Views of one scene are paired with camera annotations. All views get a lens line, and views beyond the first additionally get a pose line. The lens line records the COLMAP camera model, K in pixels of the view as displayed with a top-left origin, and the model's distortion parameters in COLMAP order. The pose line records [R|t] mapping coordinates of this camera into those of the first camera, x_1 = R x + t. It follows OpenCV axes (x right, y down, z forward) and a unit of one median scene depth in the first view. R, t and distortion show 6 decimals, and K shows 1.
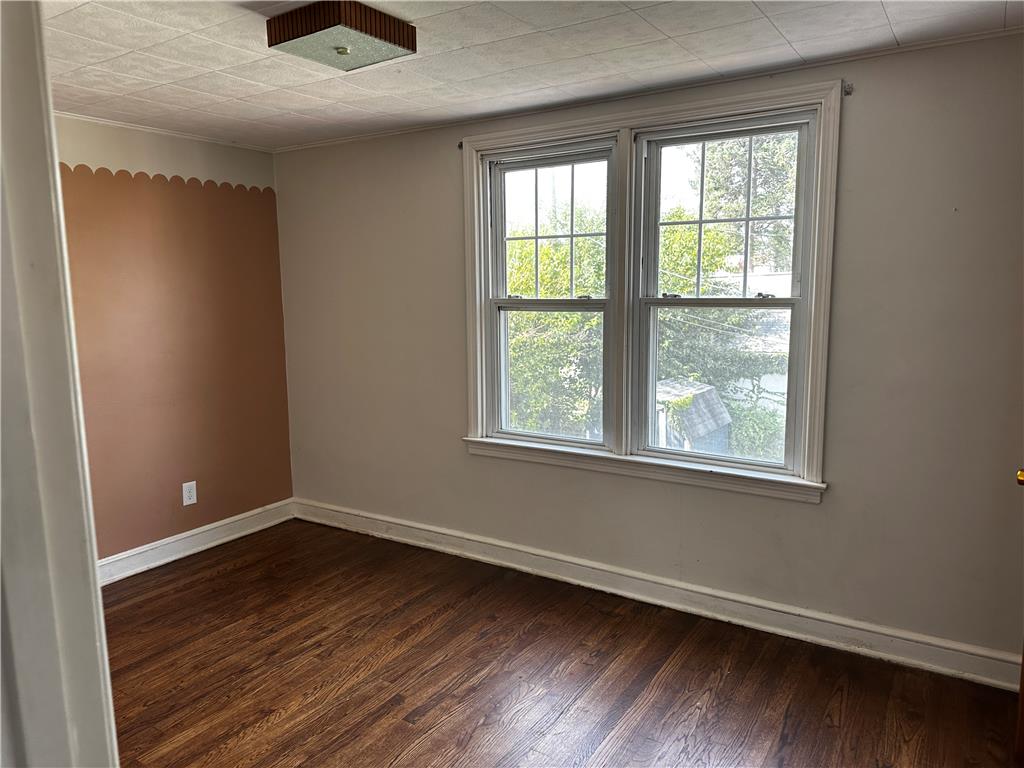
lens RADIAL K [[724.0, 0, 516.7], [0, 724.0, 387.2], [0, 0, 1]] dist [0.204718, -0.384336]
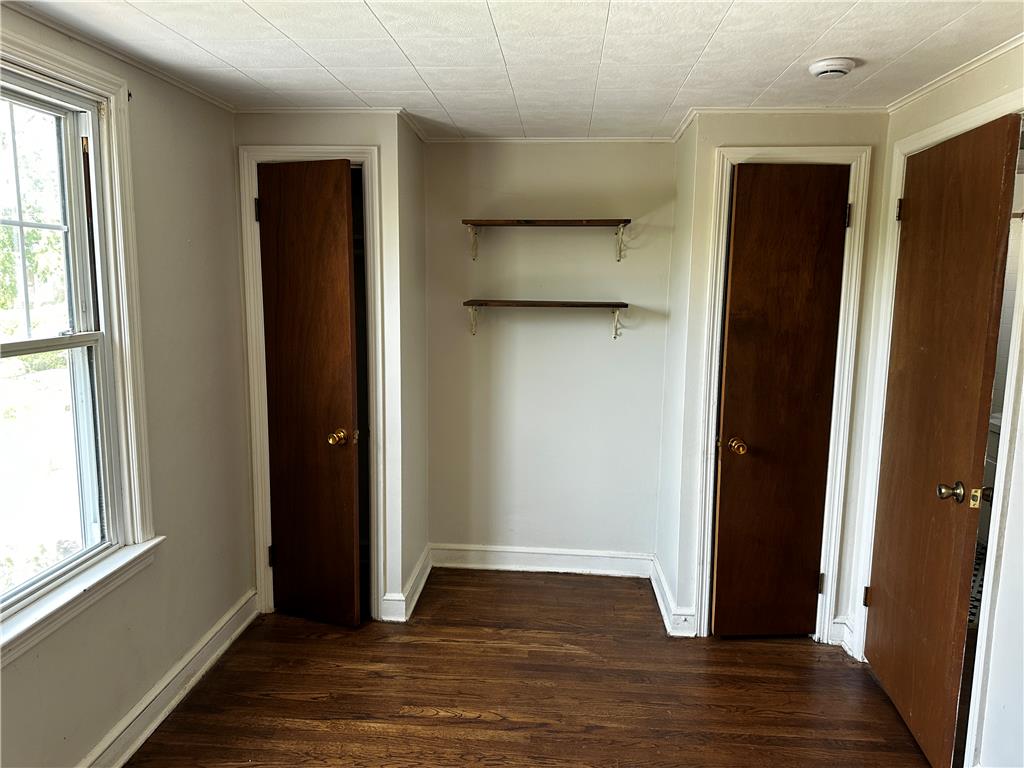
lens RADIAL K [[726.3, 0, 515.7], [0, 726.3, 382.1], [0, 0, 1]] dist [0.145818, -0.189124]
pose [[-0.487114, -0.121826, 0.864799, -0.547104], [0.120359, 0.971410, 0.204638, -0.180368], [-0.865005, 0.203769, -0.458525, 1.001224]]
